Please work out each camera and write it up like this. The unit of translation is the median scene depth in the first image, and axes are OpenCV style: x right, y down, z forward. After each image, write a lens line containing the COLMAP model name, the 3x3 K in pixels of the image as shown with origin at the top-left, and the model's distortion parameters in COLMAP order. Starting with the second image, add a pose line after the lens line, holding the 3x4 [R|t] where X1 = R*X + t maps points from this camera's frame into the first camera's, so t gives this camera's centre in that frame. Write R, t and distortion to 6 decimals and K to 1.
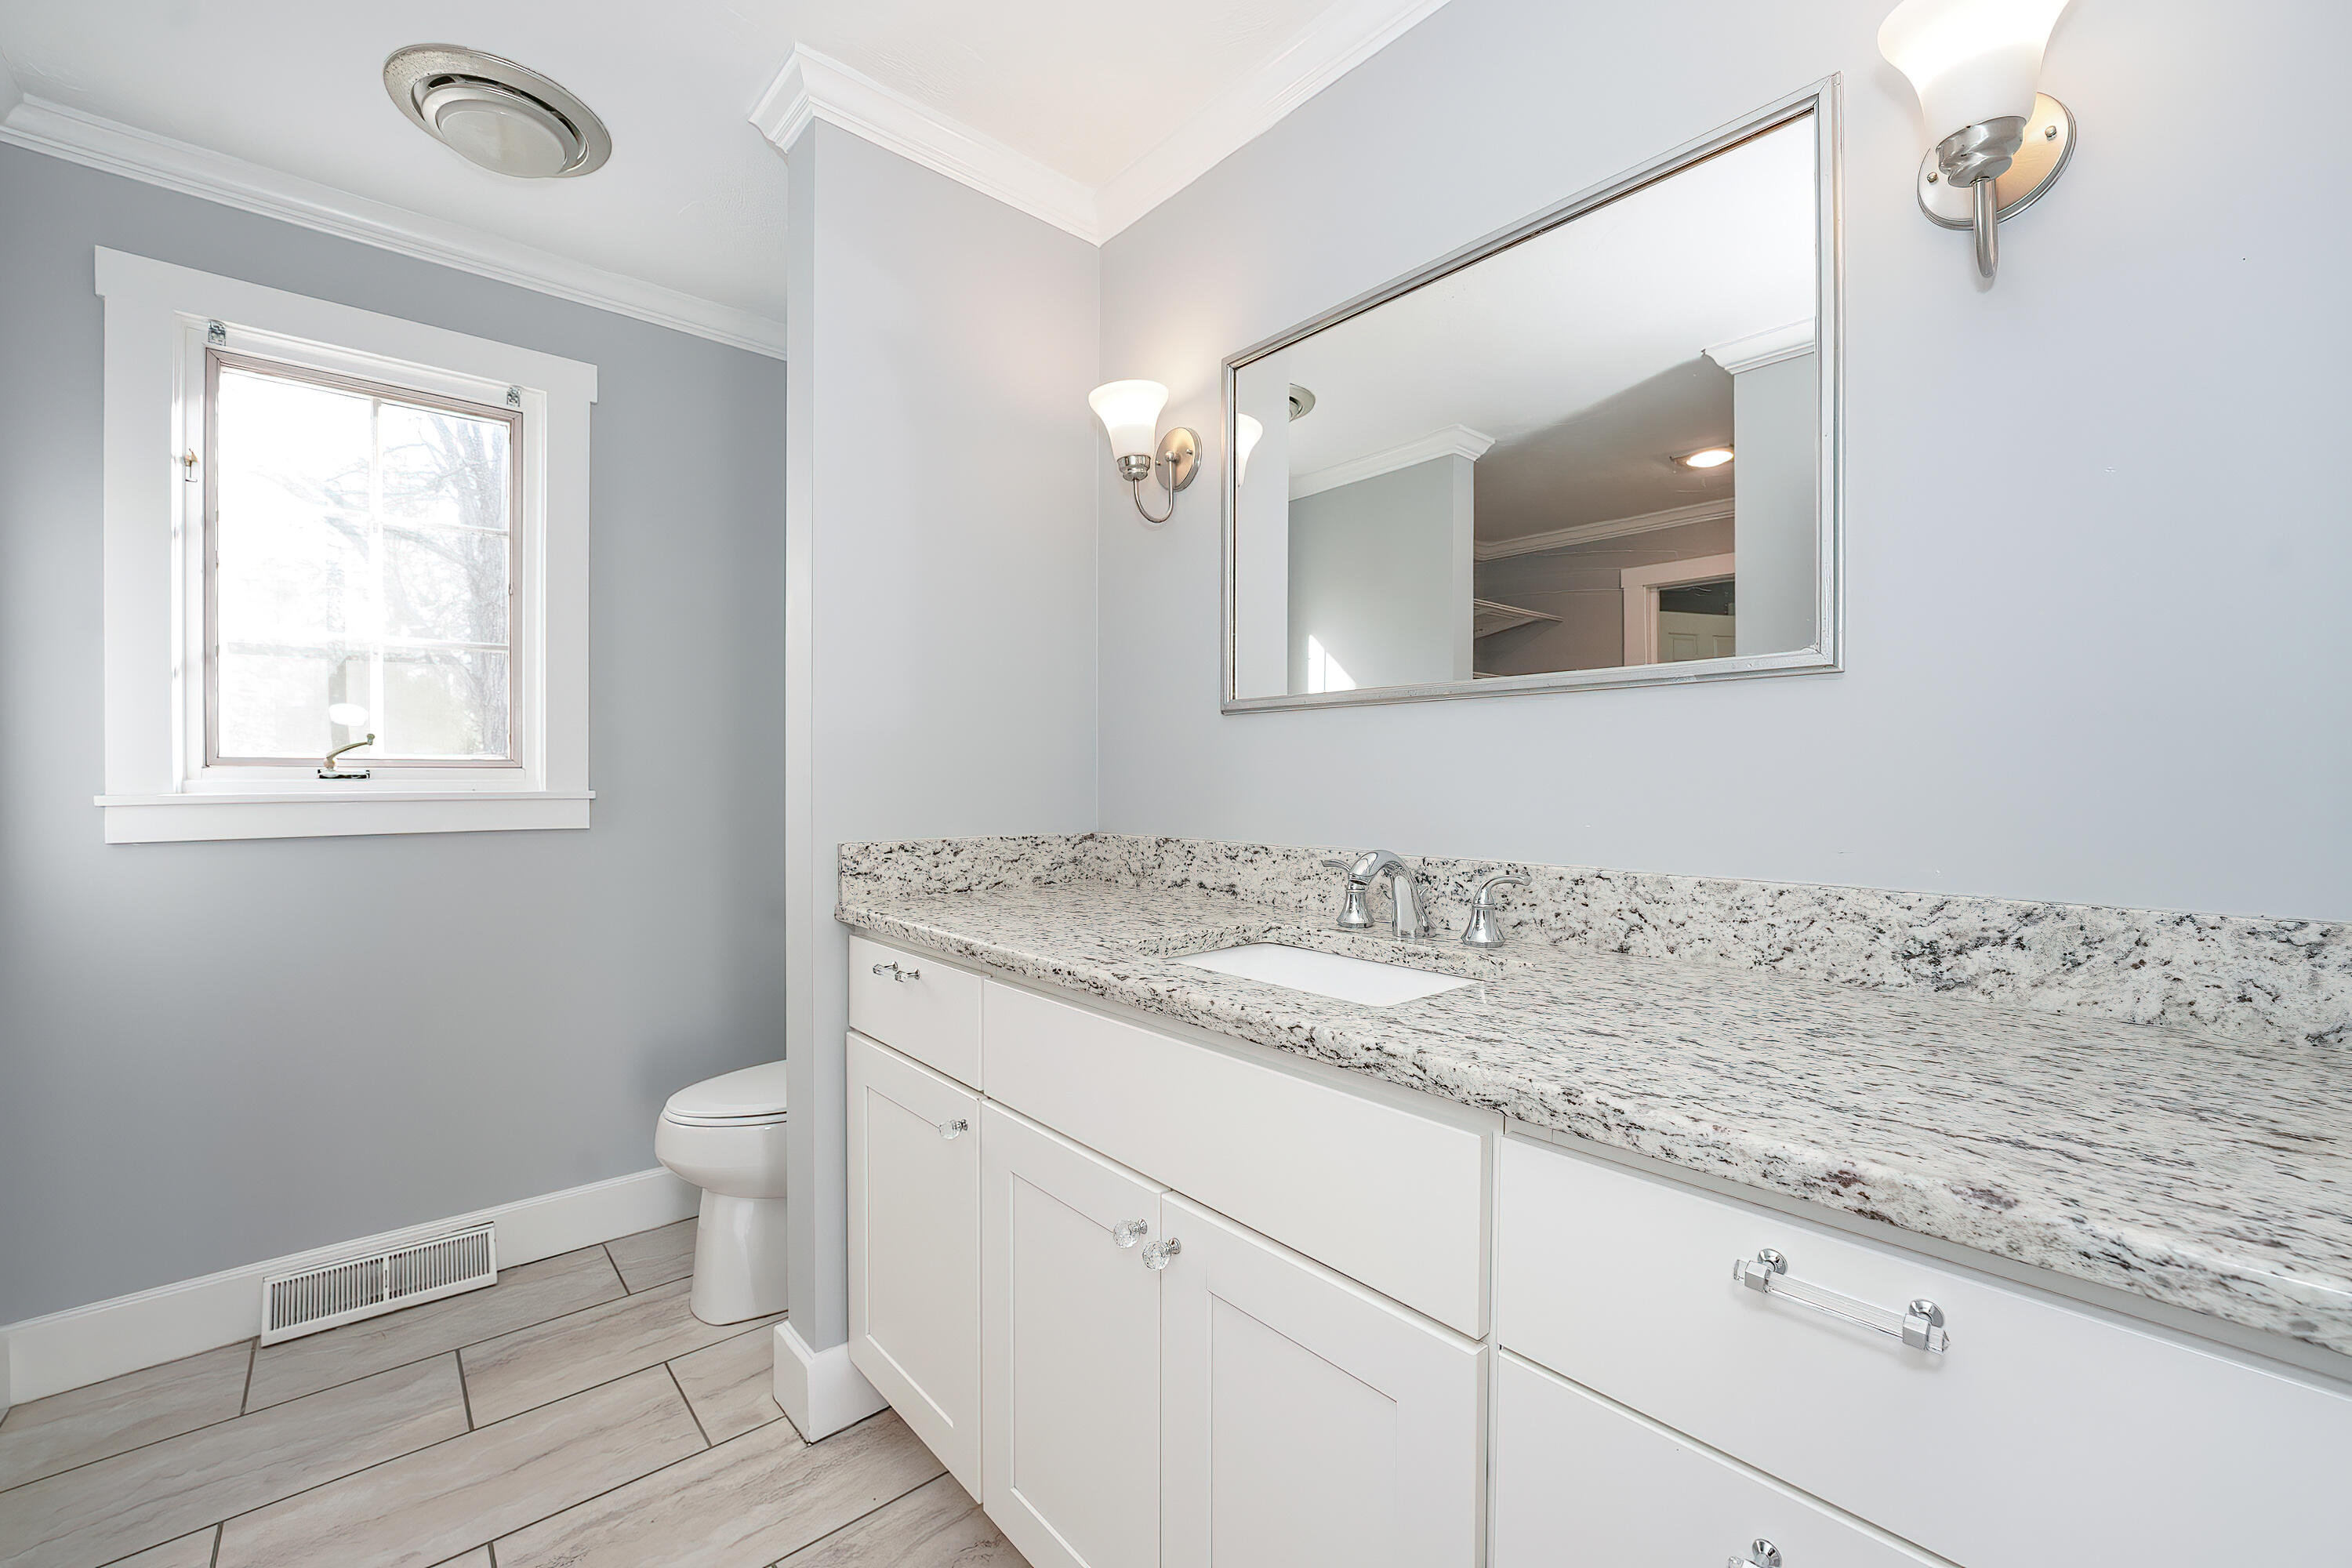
lens RADIAL K [[943.4, 0, 1175.2], [0, 943.4, 787.2], [0, 0, 1]] dist [-0.016234, 0.000354]
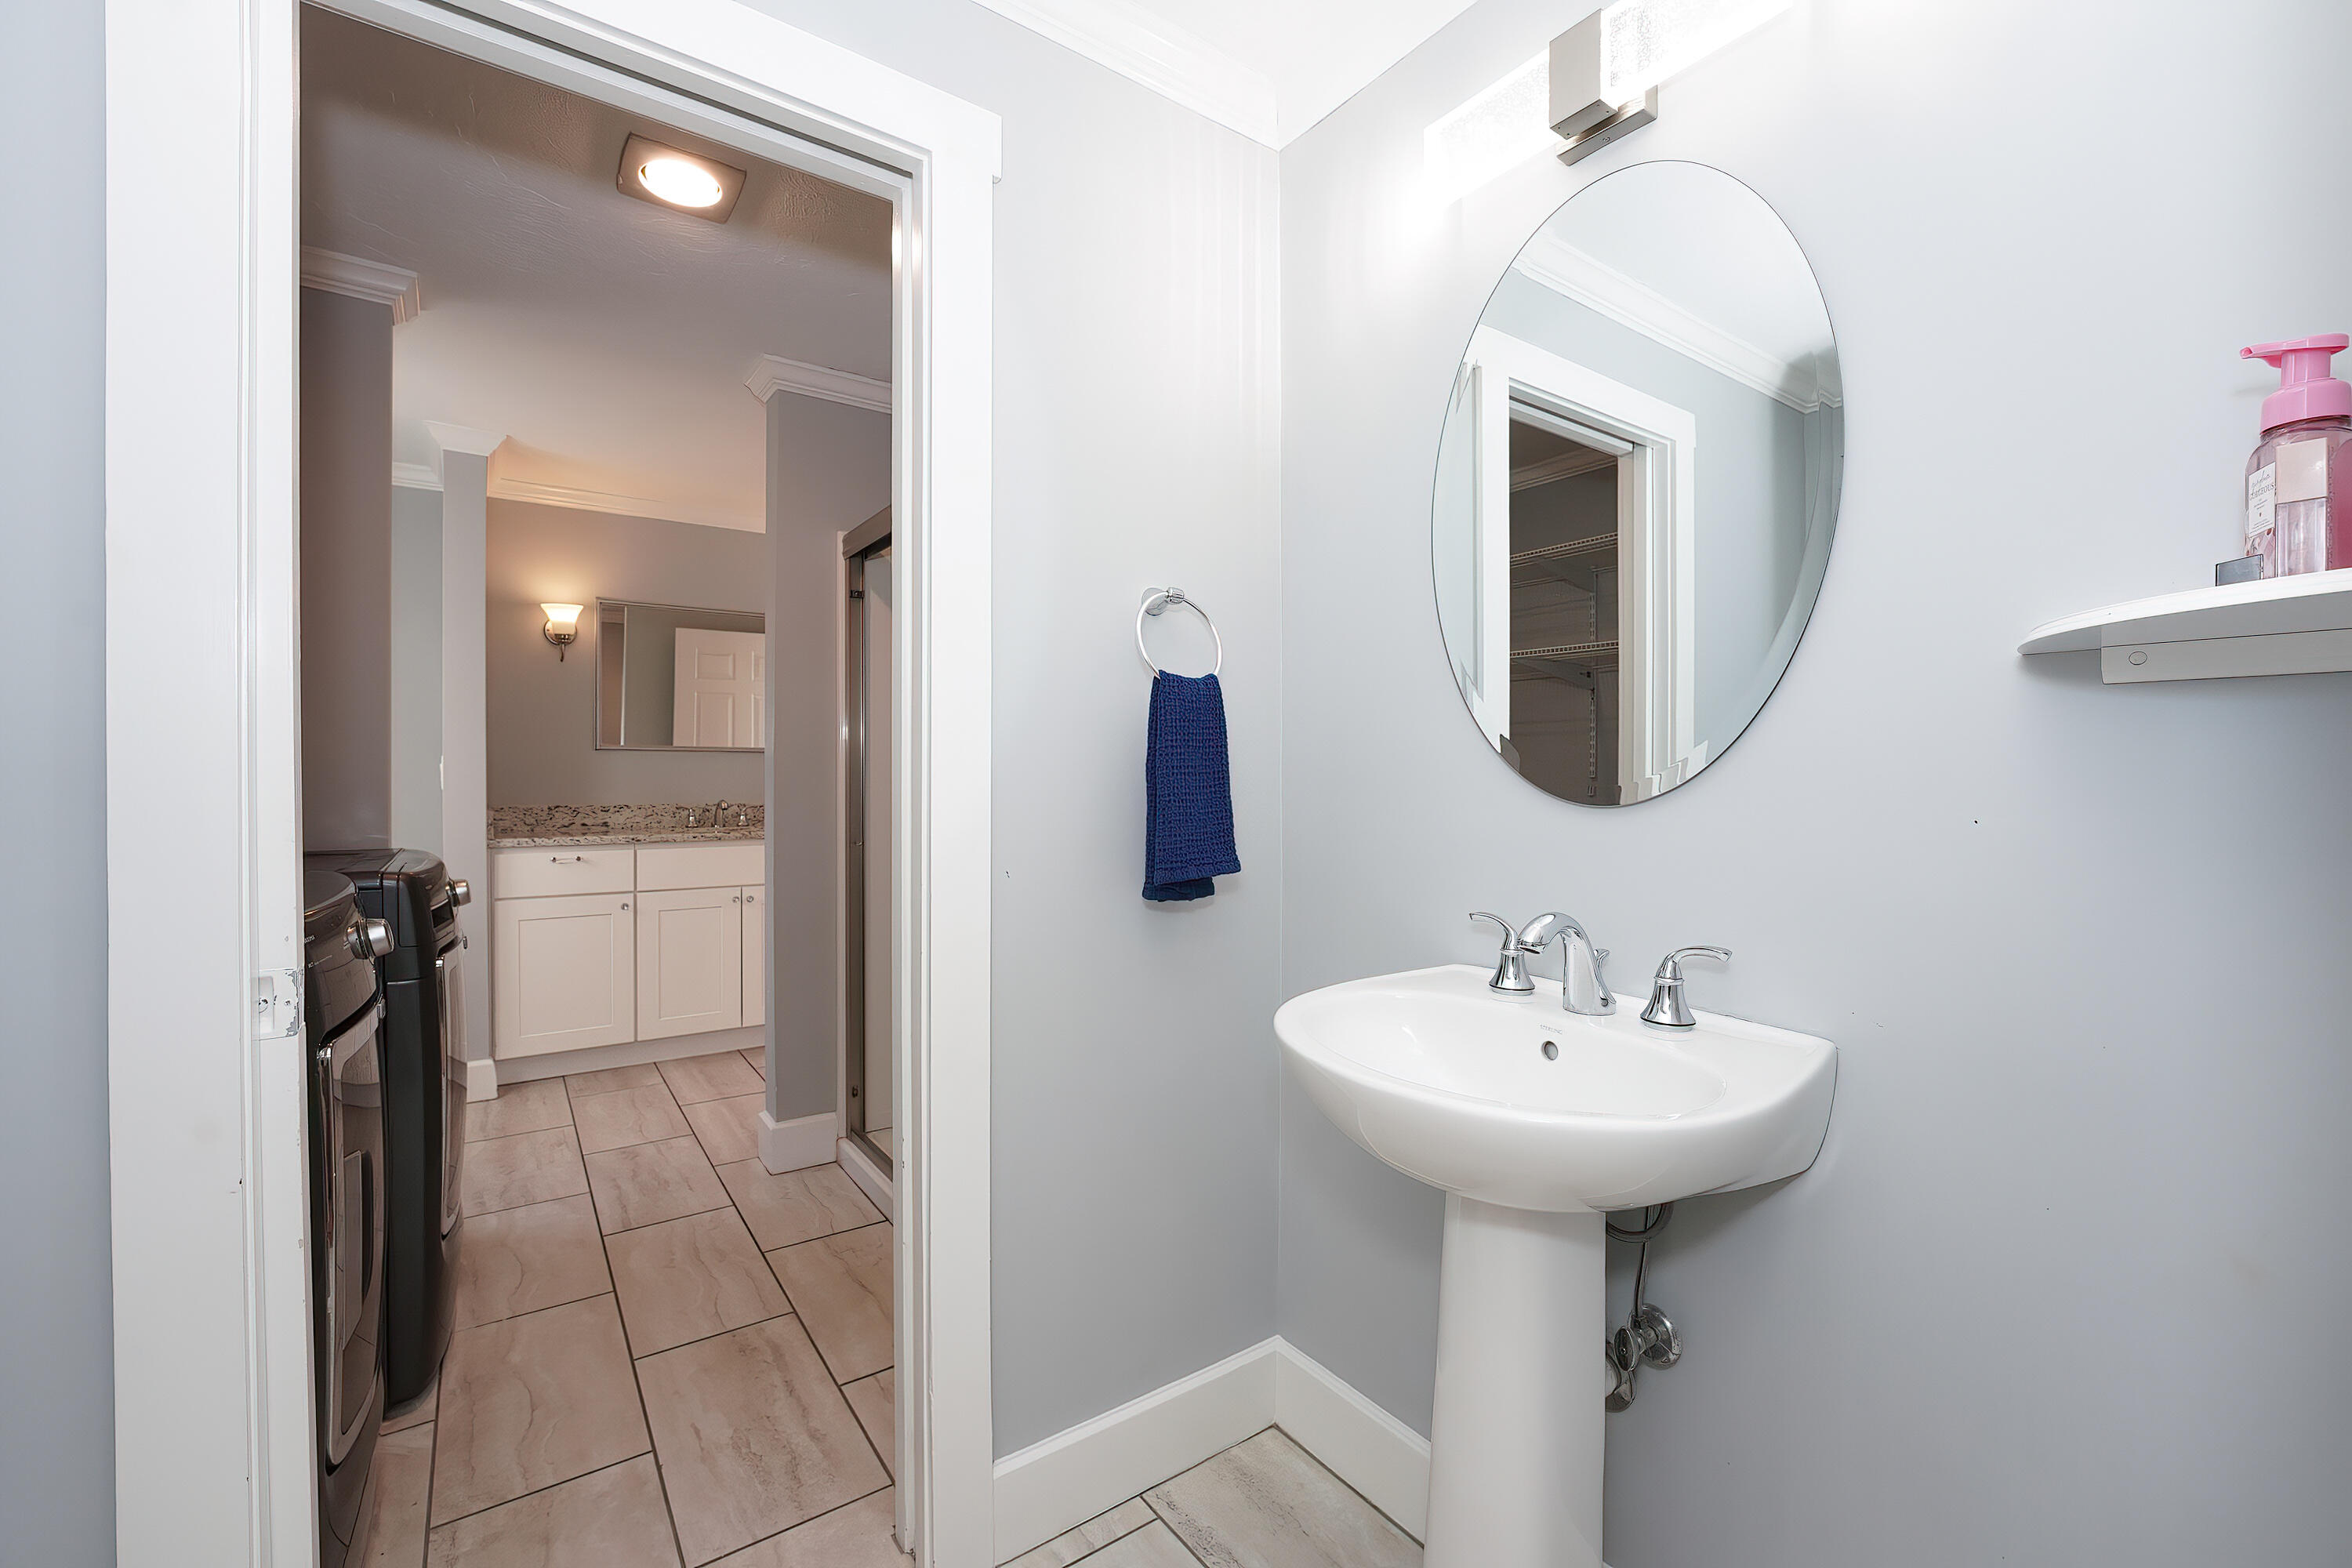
lens RADIAL K [[965.8, 0, 1170.5], [0, 965.8, 781.6], [0, 0, 1]] dist [-0.023426, 0.001106]
pose [[0.105042, -0.005943, 0.994450, -2.679726], [0.009138, 0.999946, 0.005011, 0.002698], [-0.994426, 0.008561, 0.105091, -0.809858]]
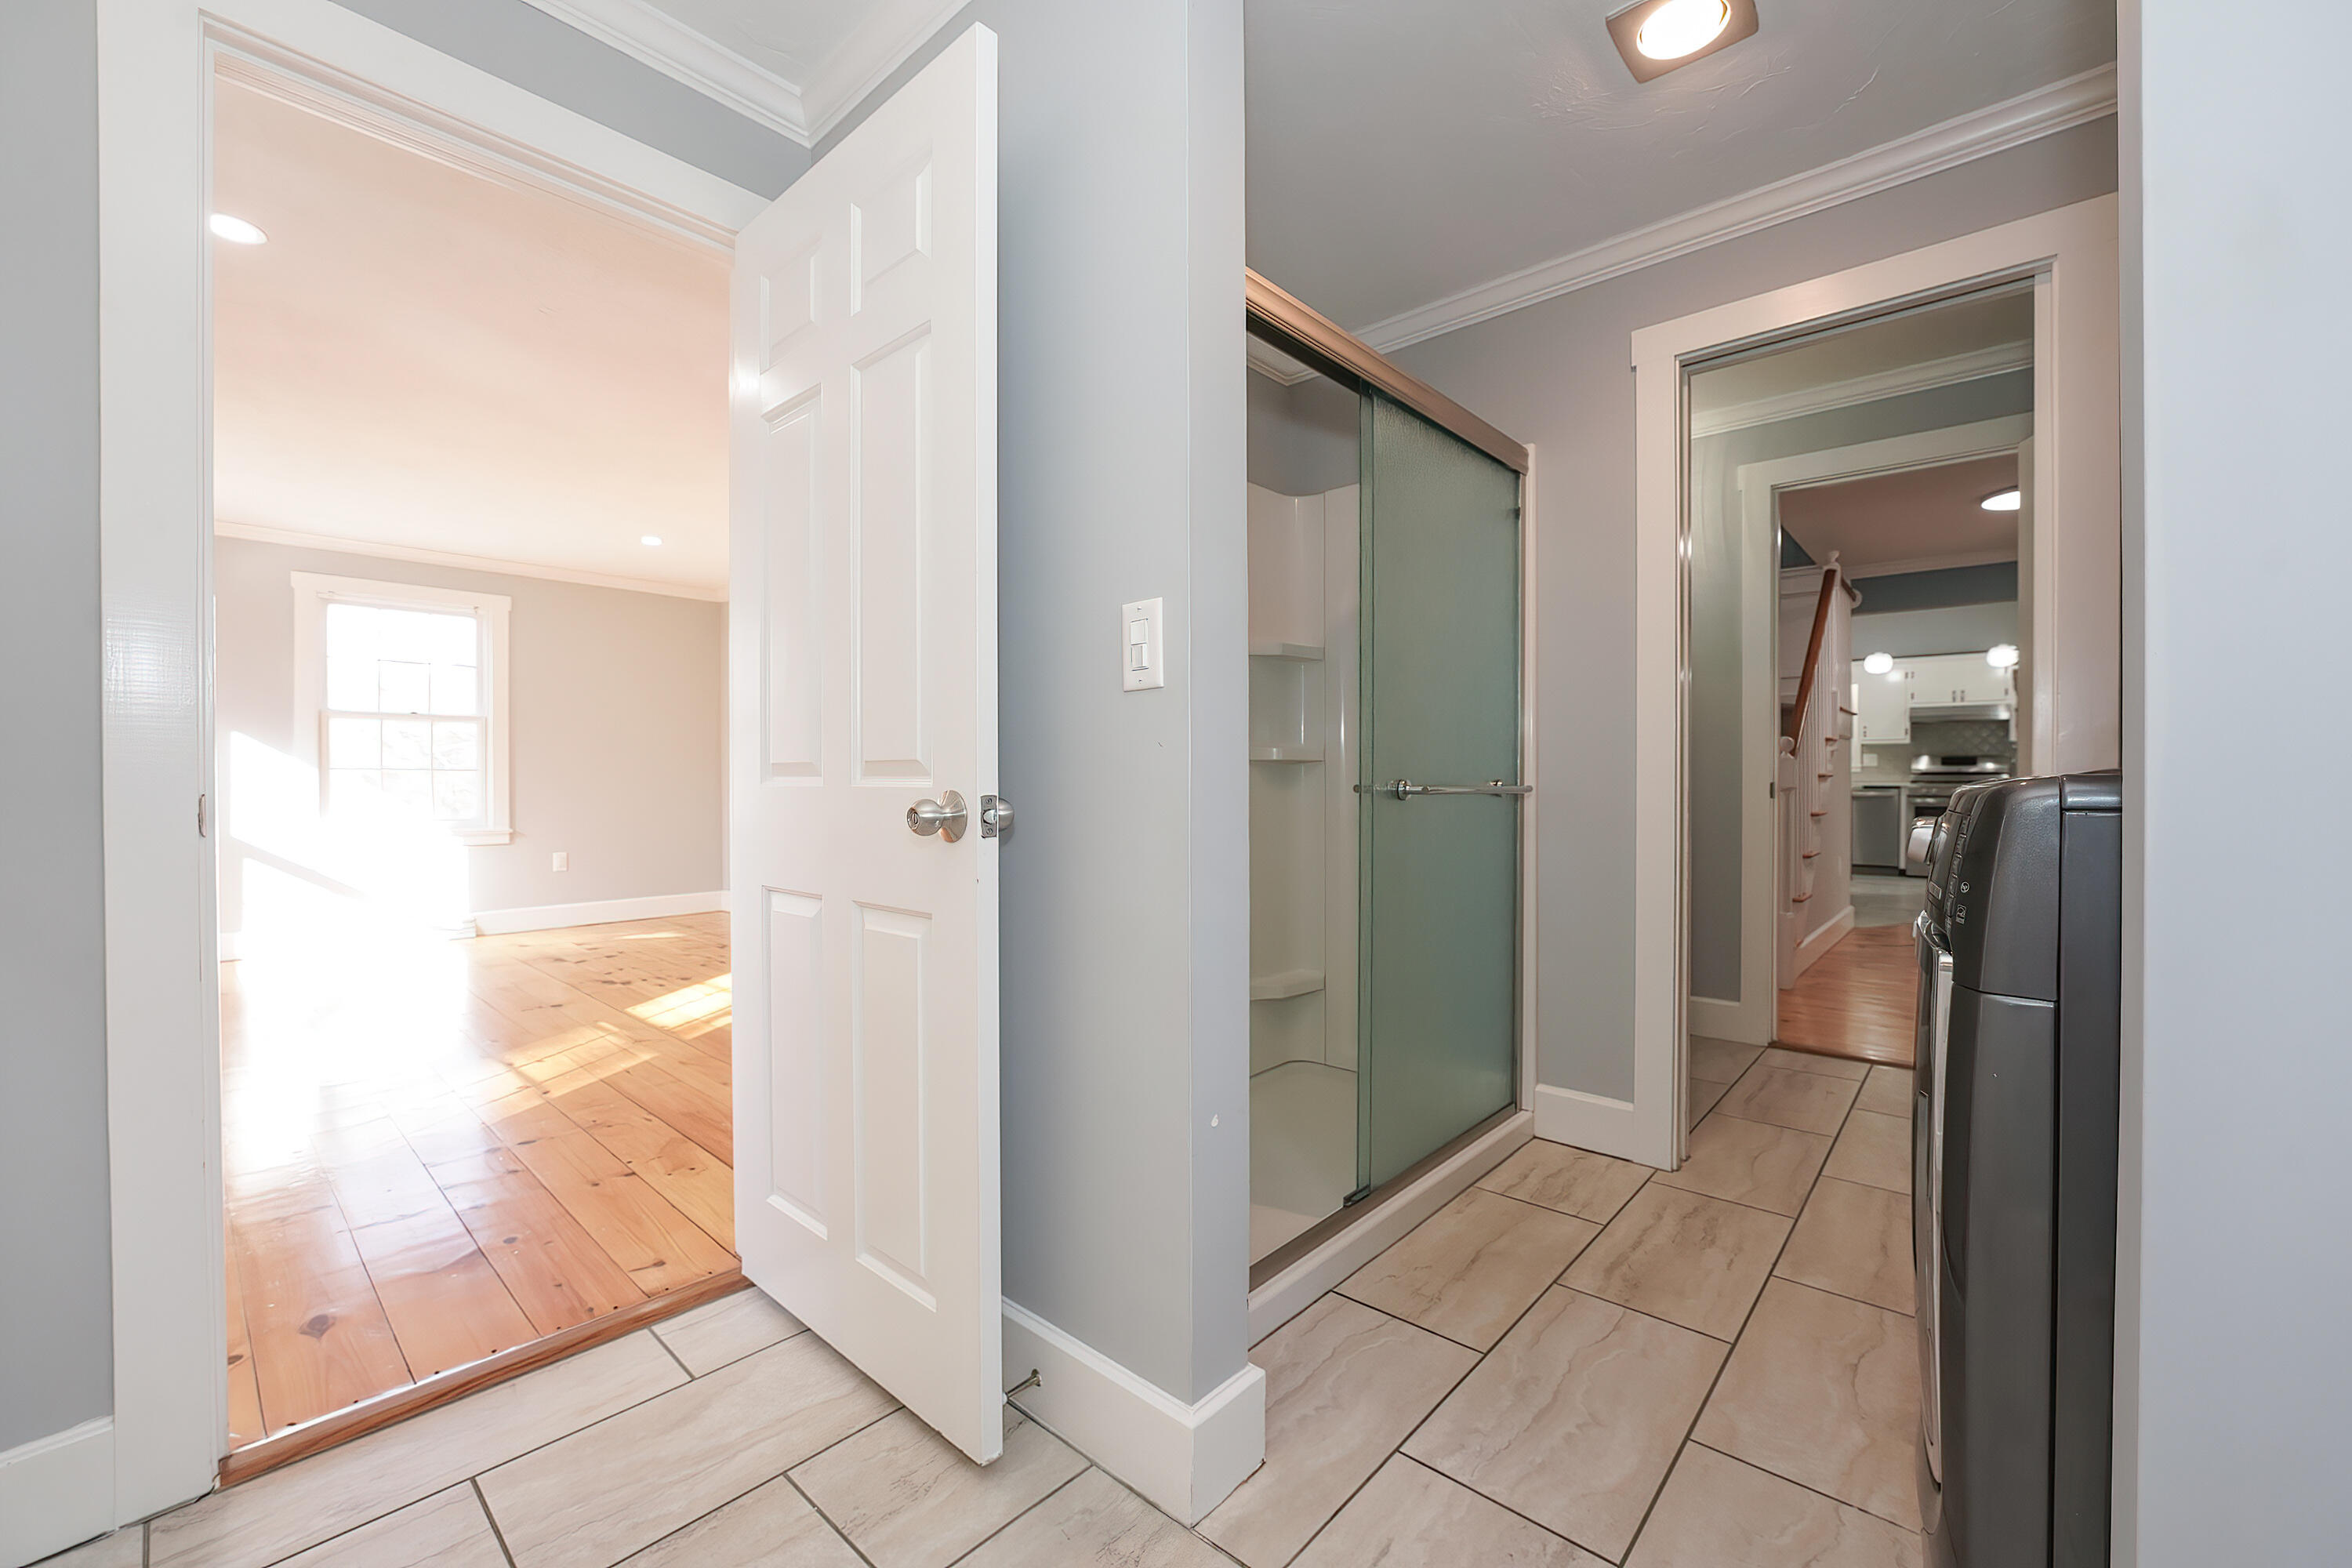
lens RADIAL K [[943.4, 0, 1175.2], [0, 943.4, 787.2], [0, 0, 1]] dist [-0.016234, 0.000354]
pose [[-0.993573, 0.003967, -0.113121, -0.606906], [0.001447, 0.999749, 0.022349, 0.099636], [0.113181, 0.022042, -0.993330, 1.155140]]
